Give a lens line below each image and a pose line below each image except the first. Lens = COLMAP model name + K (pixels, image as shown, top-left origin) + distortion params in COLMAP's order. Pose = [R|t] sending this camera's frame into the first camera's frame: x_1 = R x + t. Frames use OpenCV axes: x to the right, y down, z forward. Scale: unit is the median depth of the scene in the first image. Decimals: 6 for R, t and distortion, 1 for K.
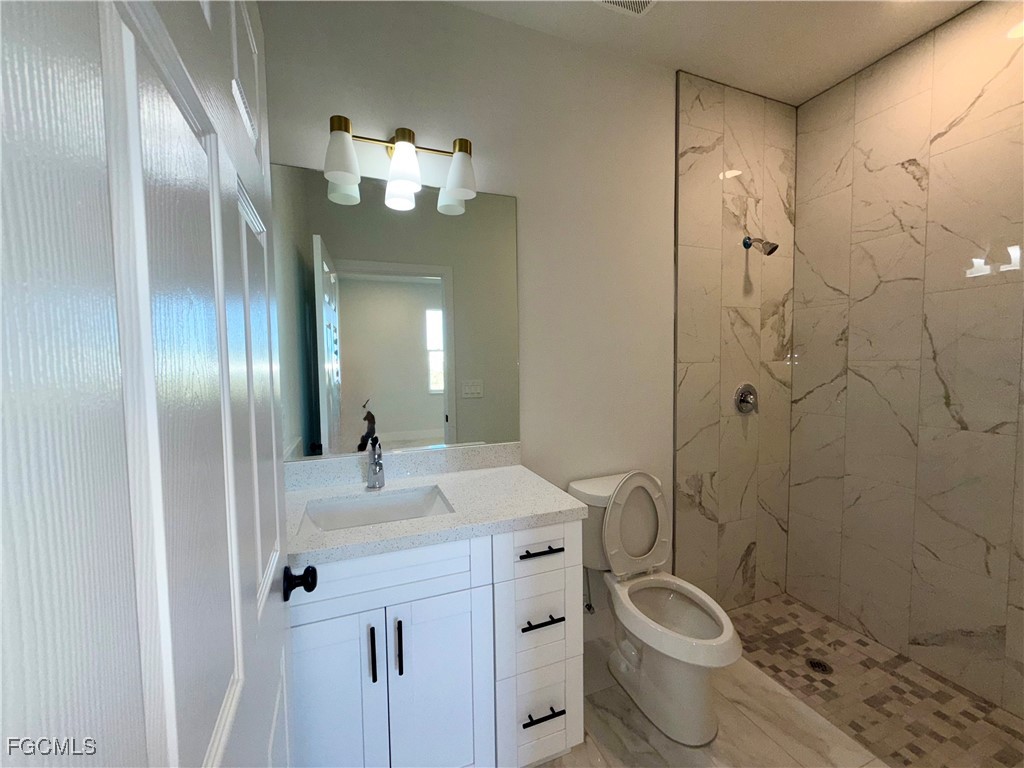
lens RADIAL K [[412.0, 0, 505.5], [0, 412.0, 389.7], [0, 0, 1]] dist [0.000721, 0.000120]
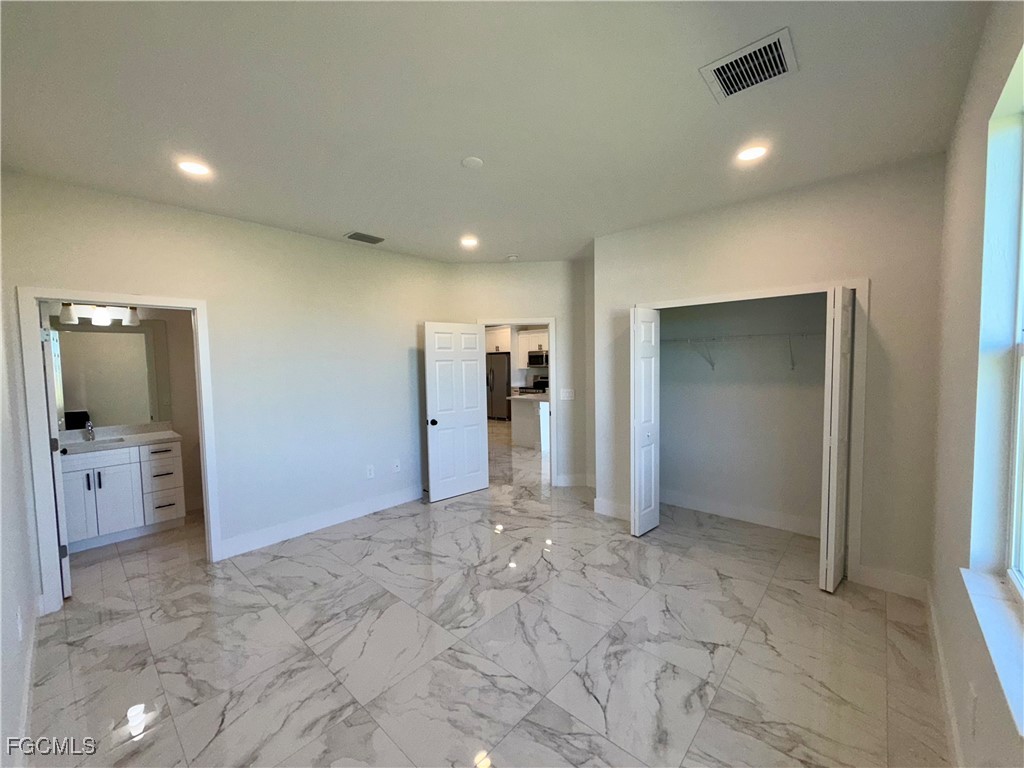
lens RADIAL K [[412.0, 0, 505.5], [0, 412.0, 389.7], [0, 0, 1]] dist [0.000721, 0.000120]
pose [[0.900414, -0.028767, 0.434081, 0.836993], [0.032174, 0.999482, -0.000502, 0.011263], [-0.433842, 0.014418, 0.900874, -2.257301]]
